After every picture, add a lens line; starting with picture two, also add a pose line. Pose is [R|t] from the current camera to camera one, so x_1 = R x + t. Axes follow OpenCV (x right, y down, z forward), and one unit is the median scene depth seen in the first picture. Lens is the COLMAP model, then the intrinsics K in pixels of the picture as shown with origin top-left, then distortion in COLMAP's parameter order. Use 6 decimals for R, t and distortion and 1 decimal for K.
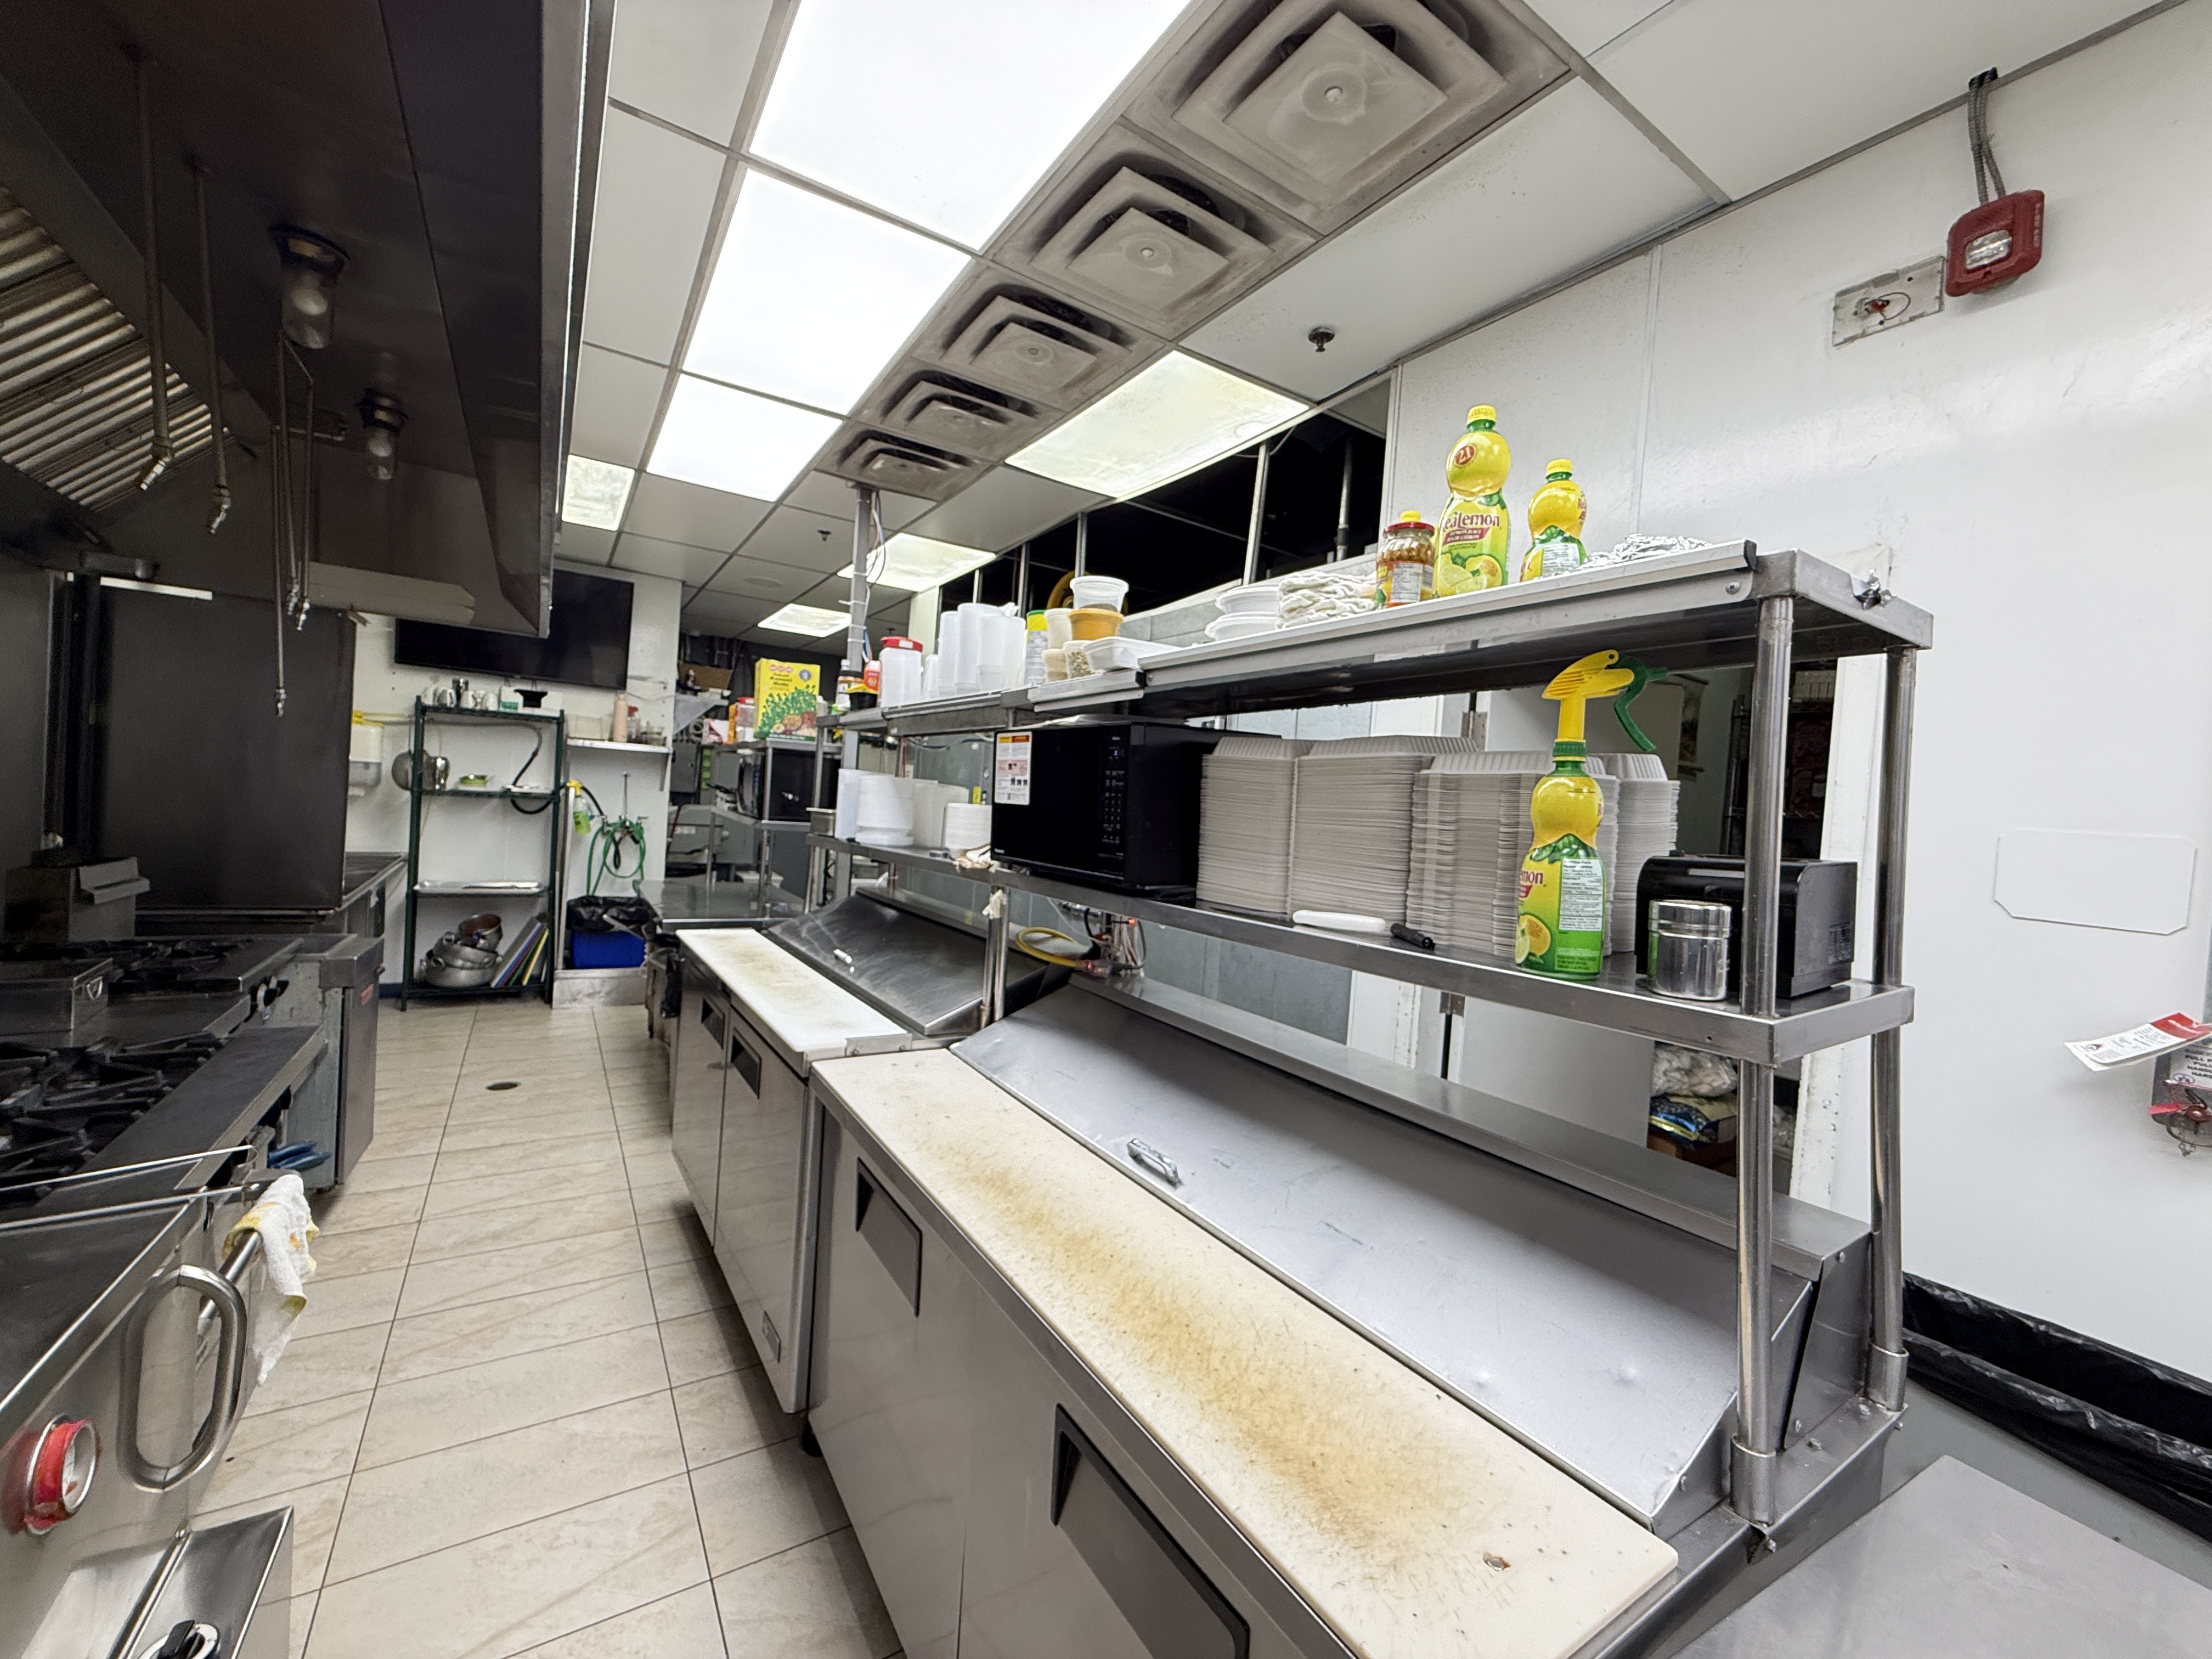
lens RADIAL K [[878.6, 0, 1098.2], [0, 878.6, 826.4], [0, 0, 1]] dist [-0.000728, -0.000707]
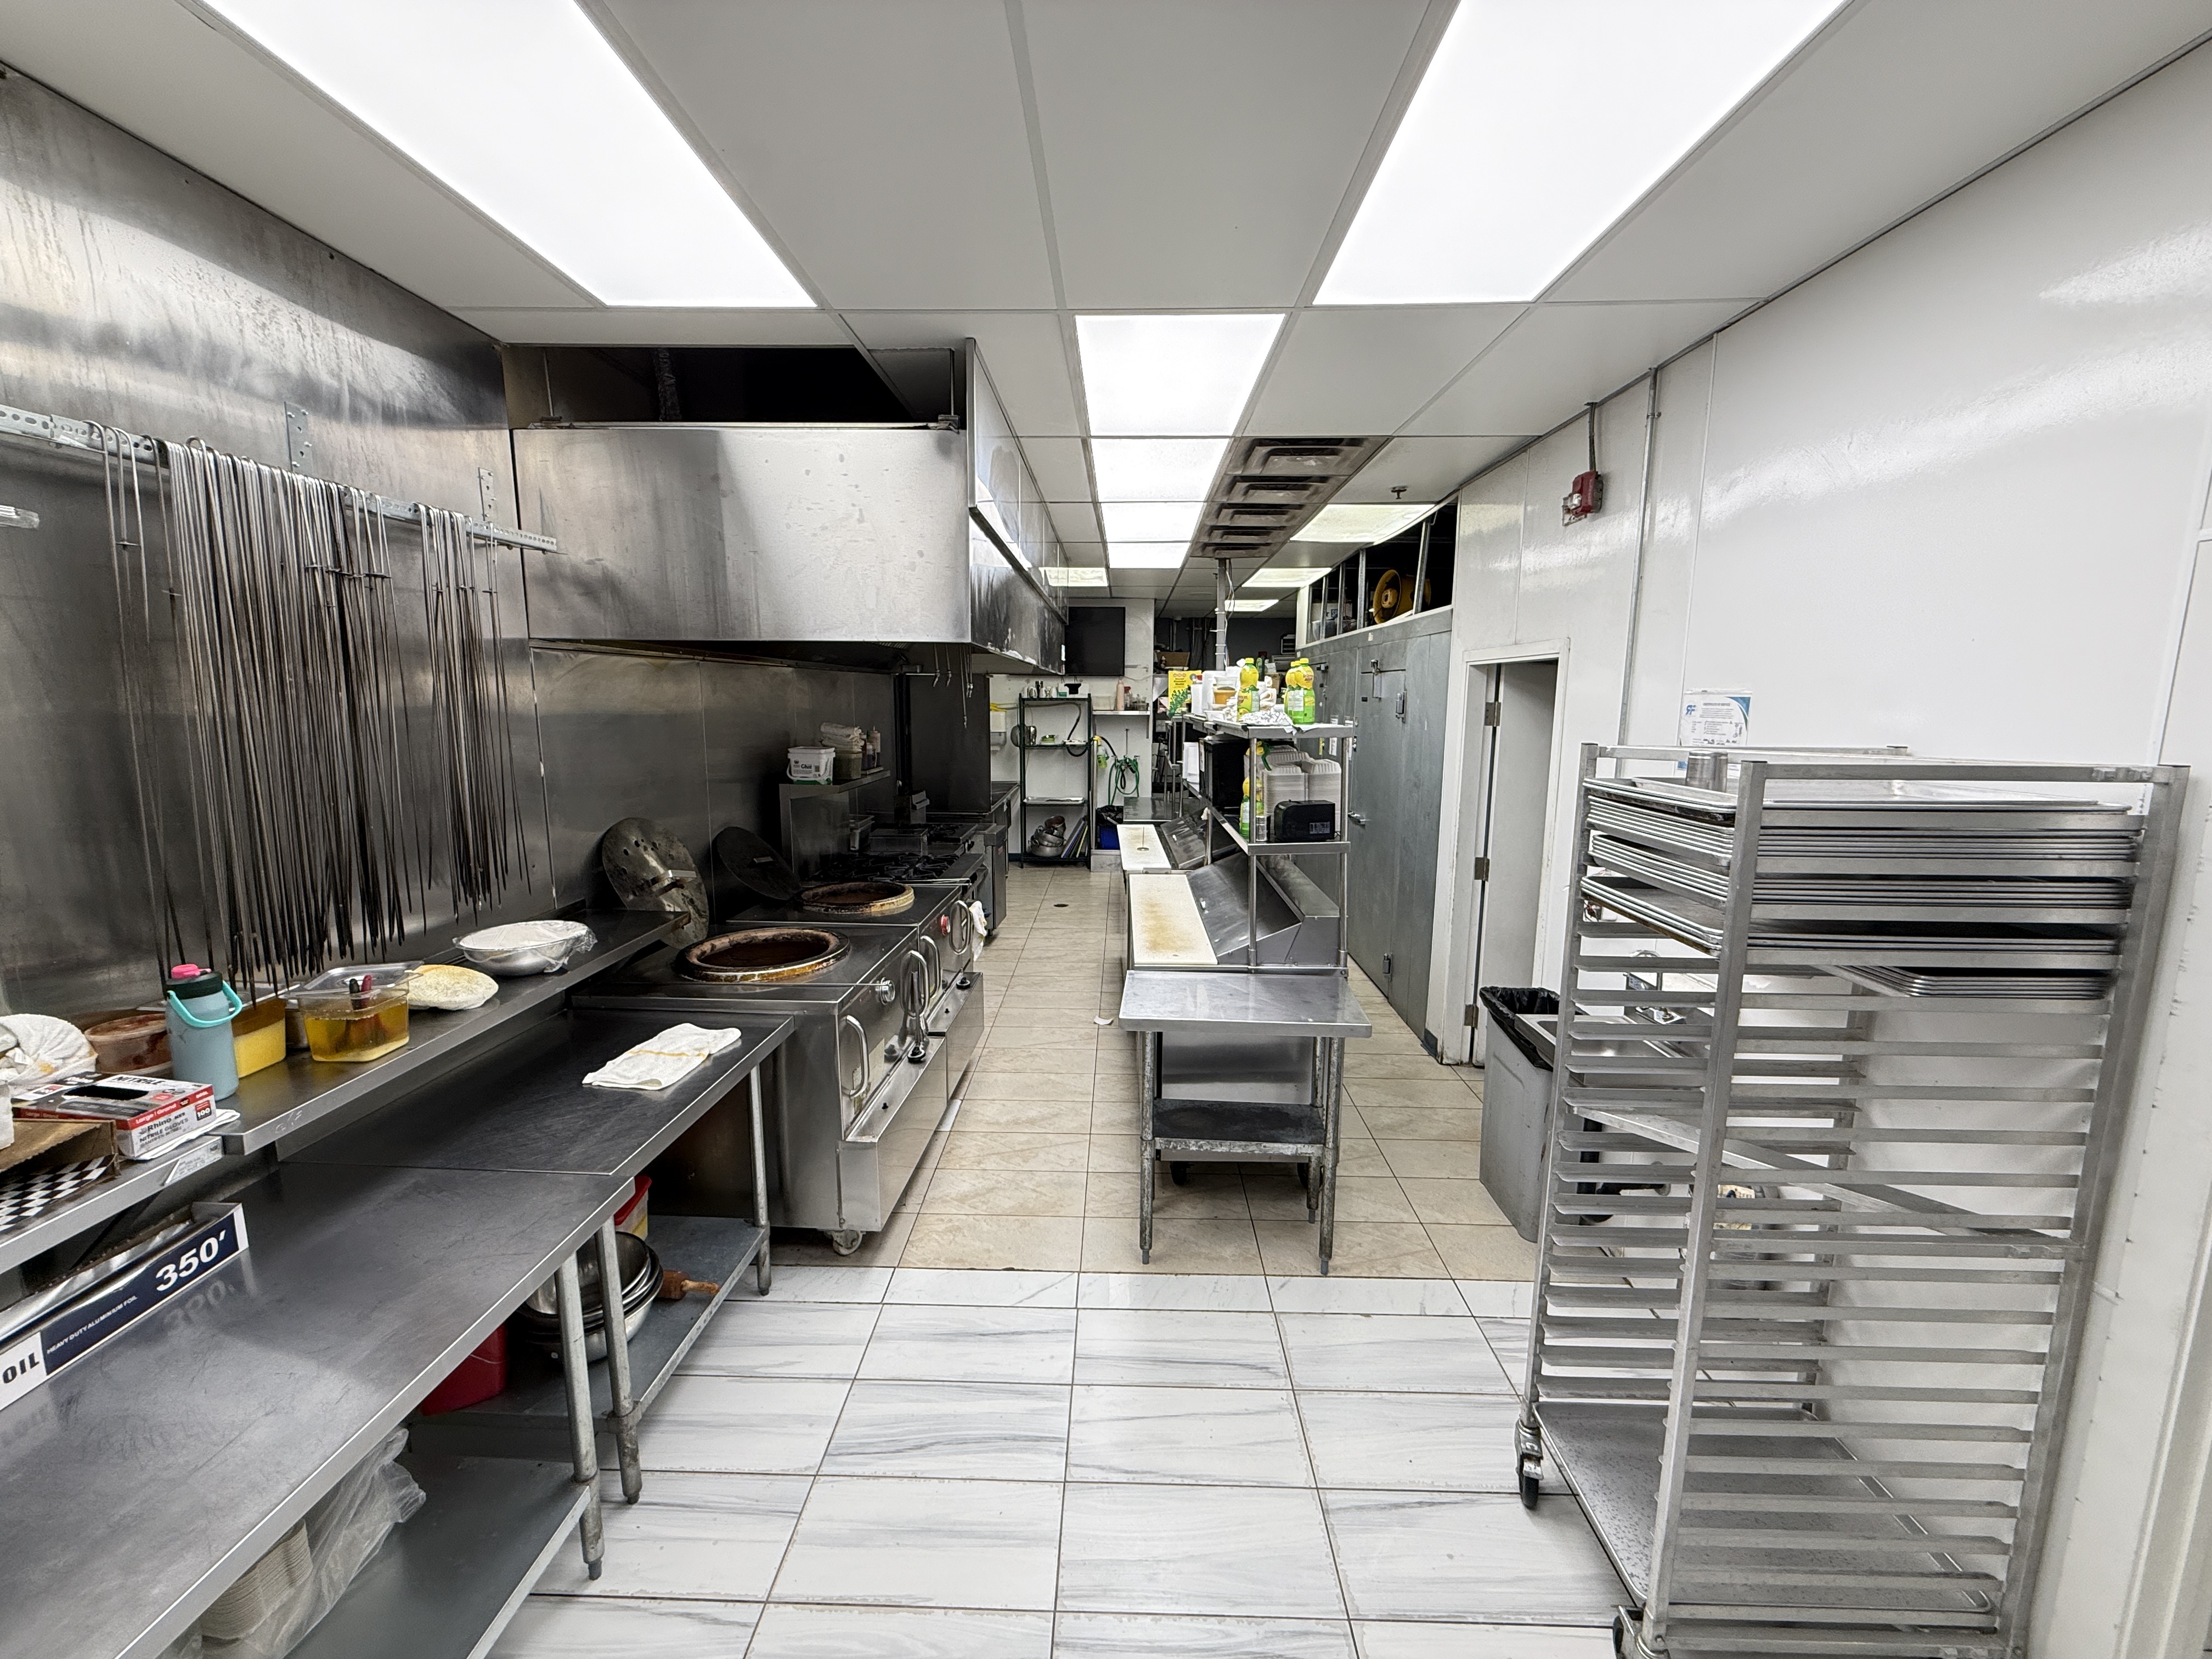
lens RADIAL K [[878.6, 0, 1098.2], [0, 878.6, 826.4], [0, 0, 1]] dist [-0.000728, -0.000707]
pose [[0.825911, 0.020099, -0.563442, 0.371218], [0.039135, 0.994910, 0.092856, -0.039893], [0.562441, -0.098741, 0.820921, -0.406633]]
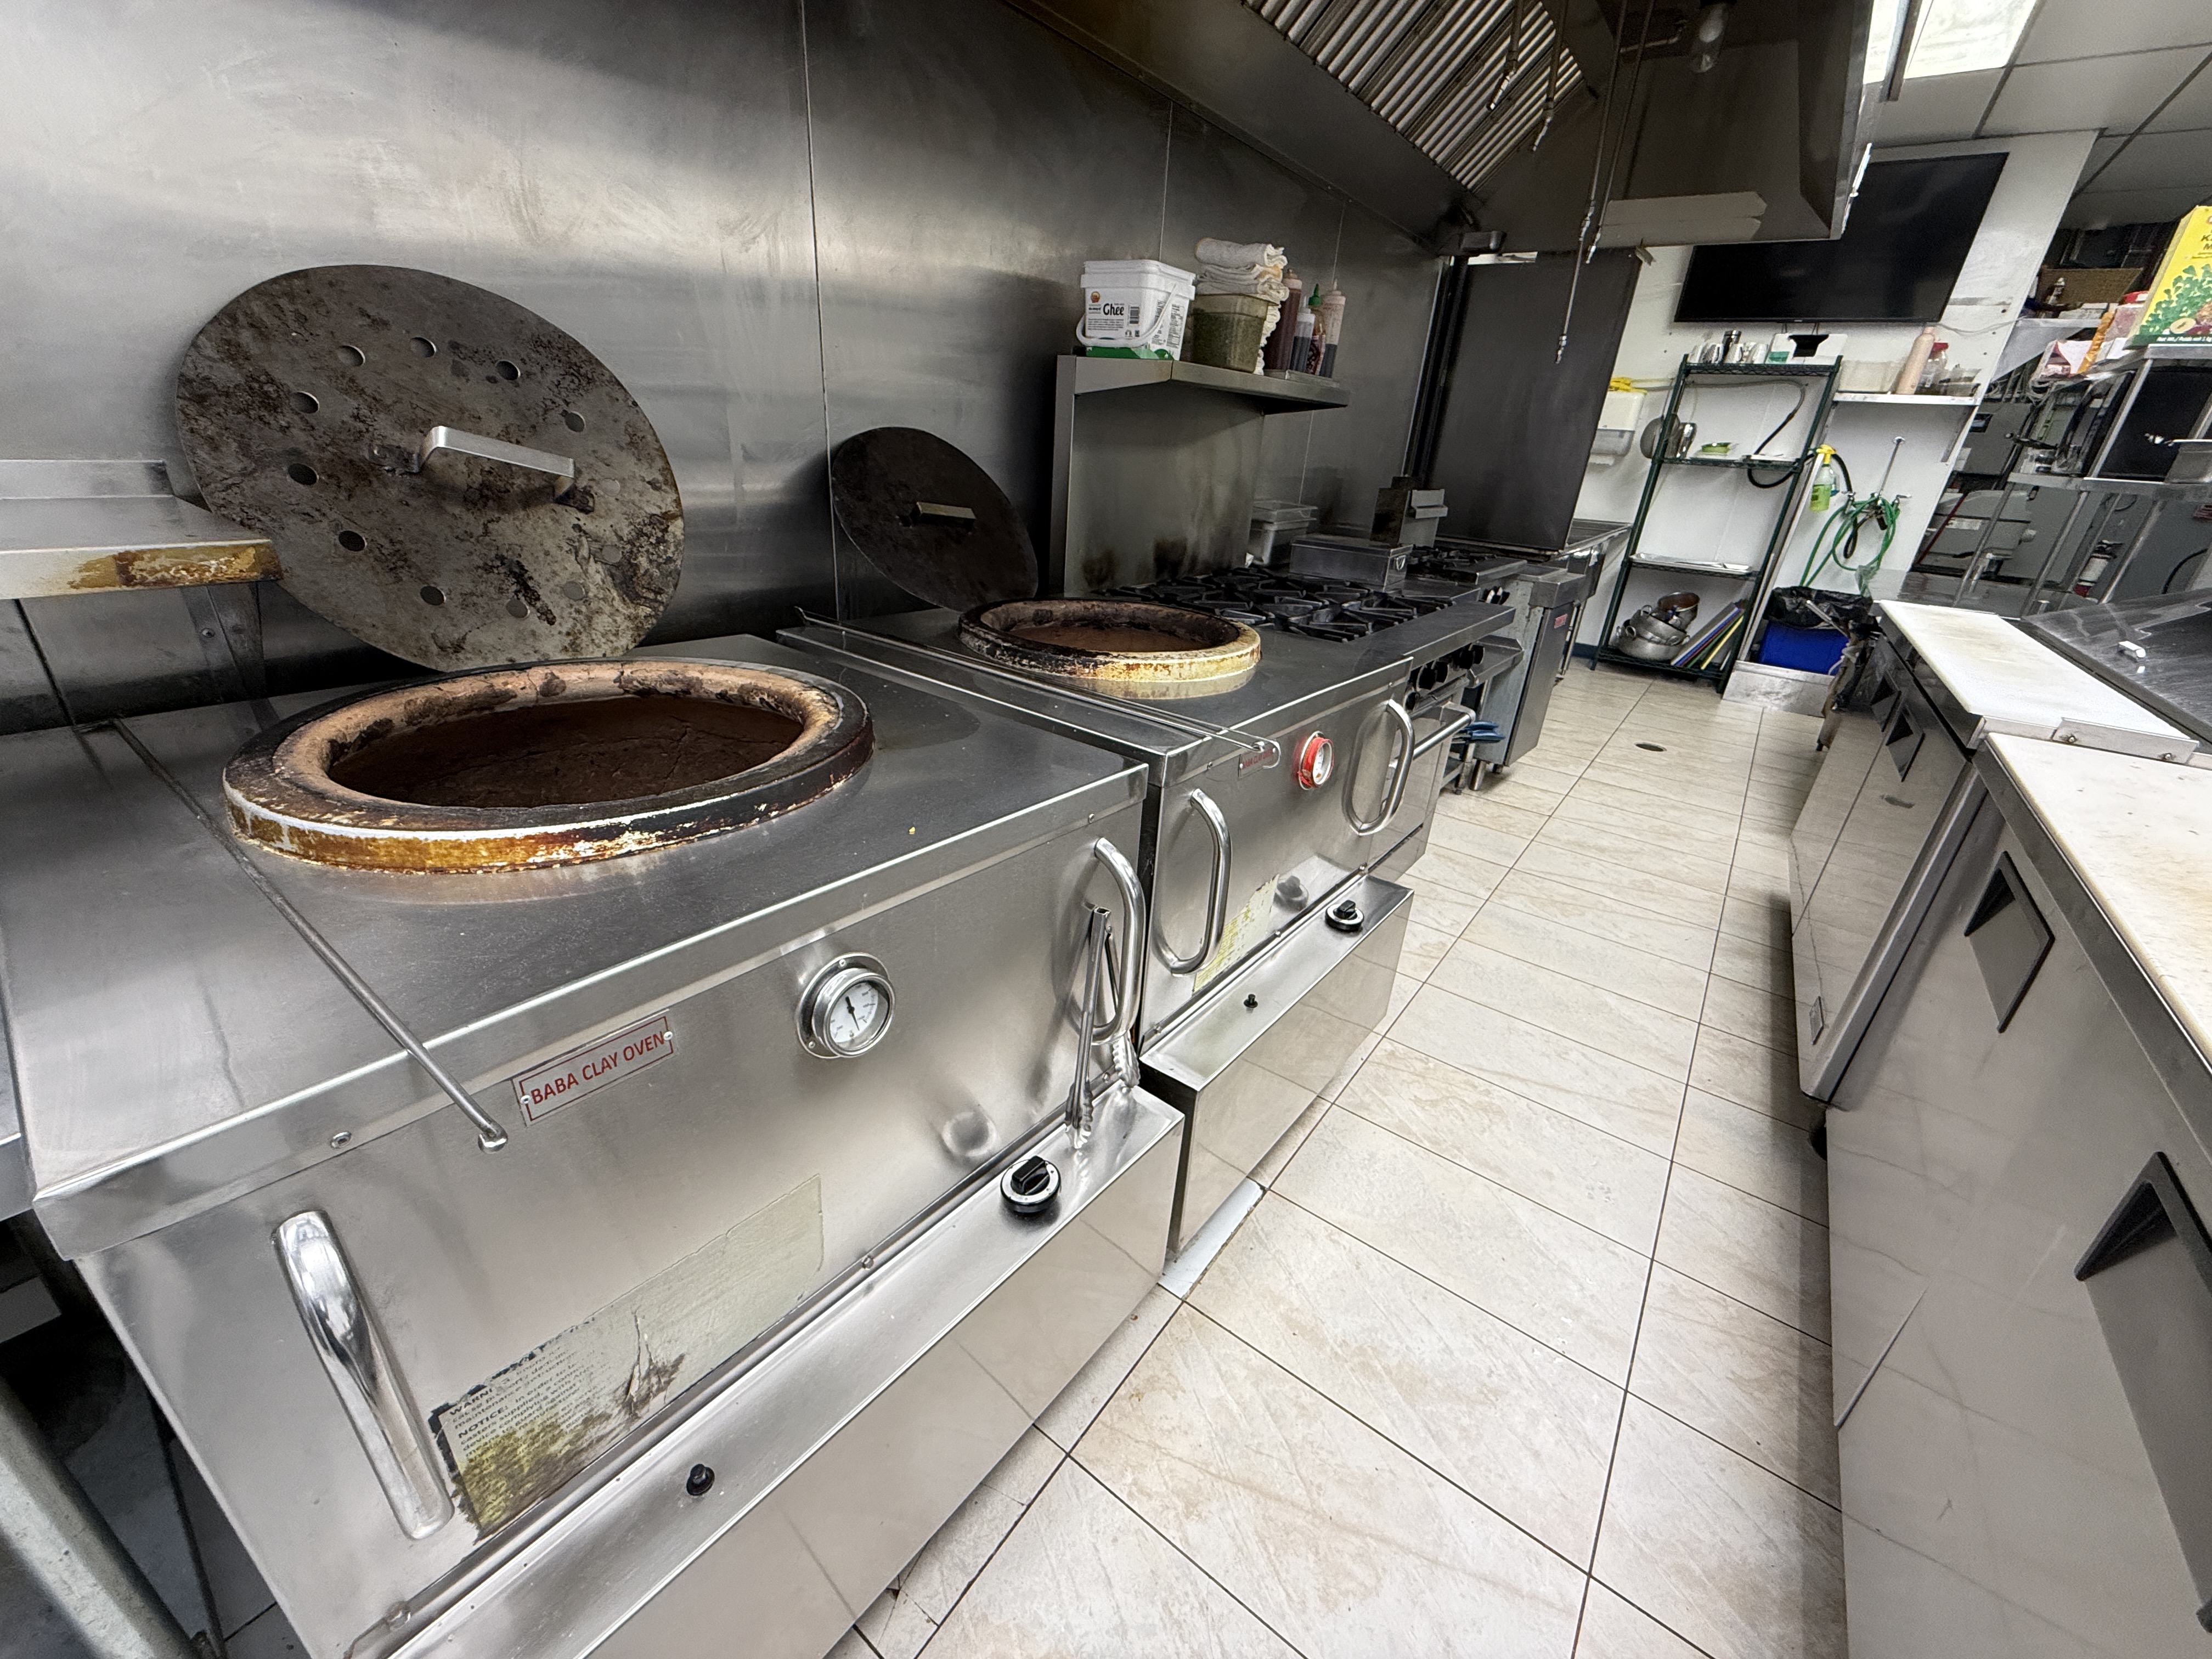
lens RADIAL K [[878.6, 0, 1098.2], [0, 878.6, 826.4], [0, 0, 1]] dist [-0.000728, -0.000707]
pose [[0.353665, 0.344926, -0.869452, 0.034209], [-0.058509, 0.935863, 0.347472, 0.044348], [0.933540, -0.072018, 0.351164, -0.003012]]
